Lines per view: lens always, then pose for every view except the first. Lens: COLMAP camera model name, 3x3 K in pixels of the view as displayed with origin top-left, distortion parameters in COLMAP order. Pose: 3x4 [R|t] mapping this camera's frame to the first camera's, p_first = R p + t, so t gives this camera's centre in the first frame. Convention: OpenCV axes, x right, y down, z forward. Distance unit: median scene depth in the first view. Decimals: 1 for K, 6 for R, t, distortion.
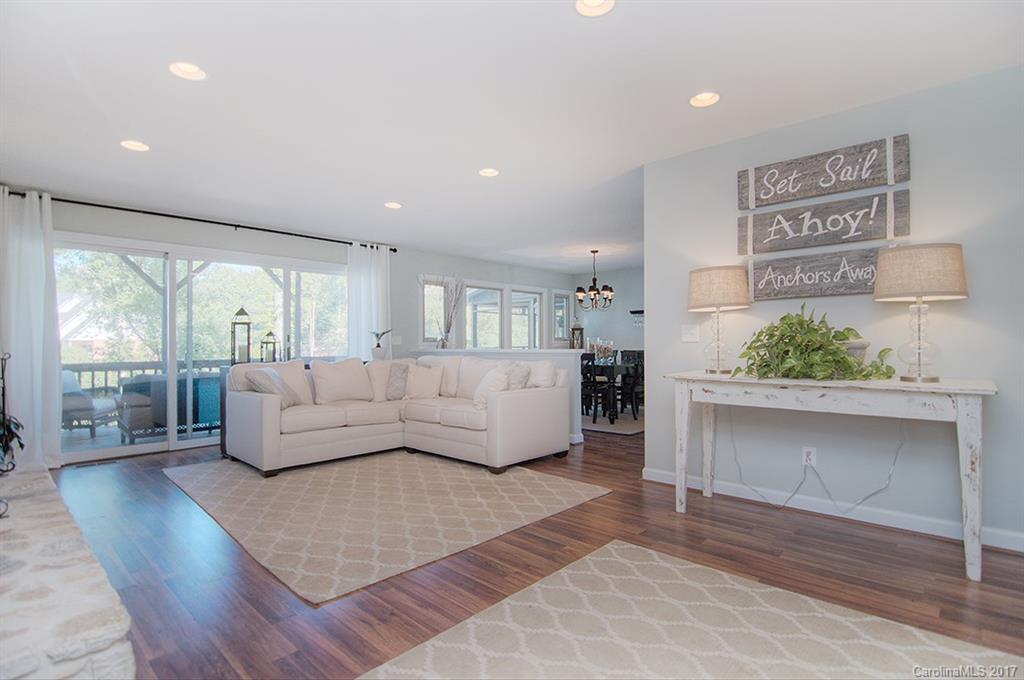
lens RADIAL K [[507.7, 0, 506.6], [0, 507.7, 339.0], [0, 0, 1]] dist [-0.004694, -0.001297]
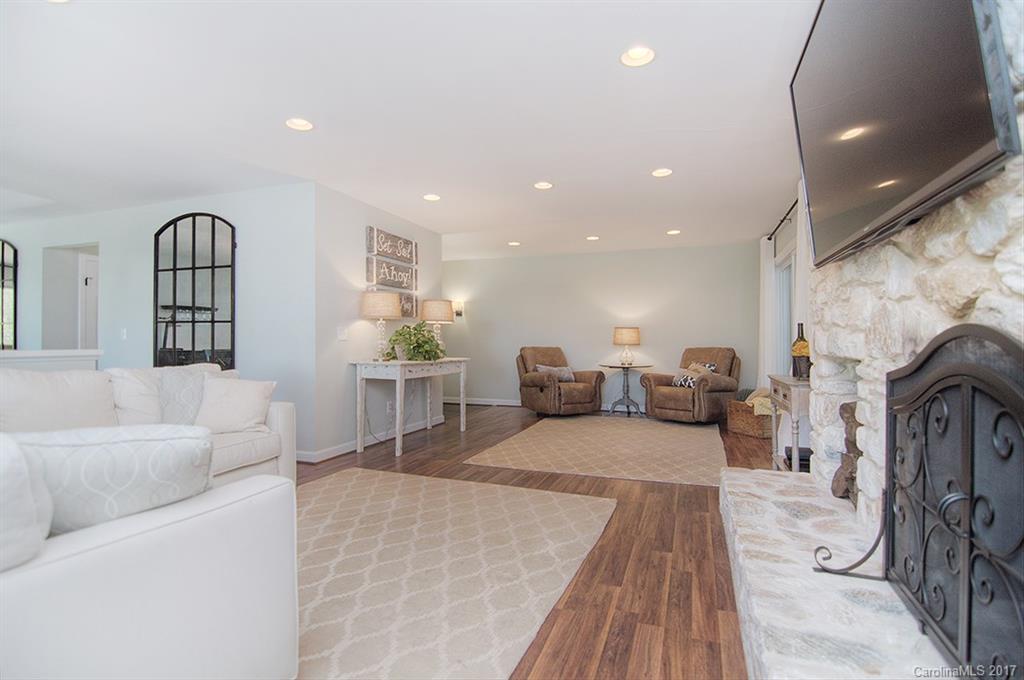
lens RADIAL K [[507.7, 0, 507.0], [0, 507.7, 341.8], [0, 0, 1]] dist [-0.004694, -0.001297]
pose [[-0.399684, 0.004450, 0.916642, -1.216849], [-0.002316, 0.999980, -0.005864, 0.019489], [-0.916650, -0.004466, -0.399666, 1.392622]]
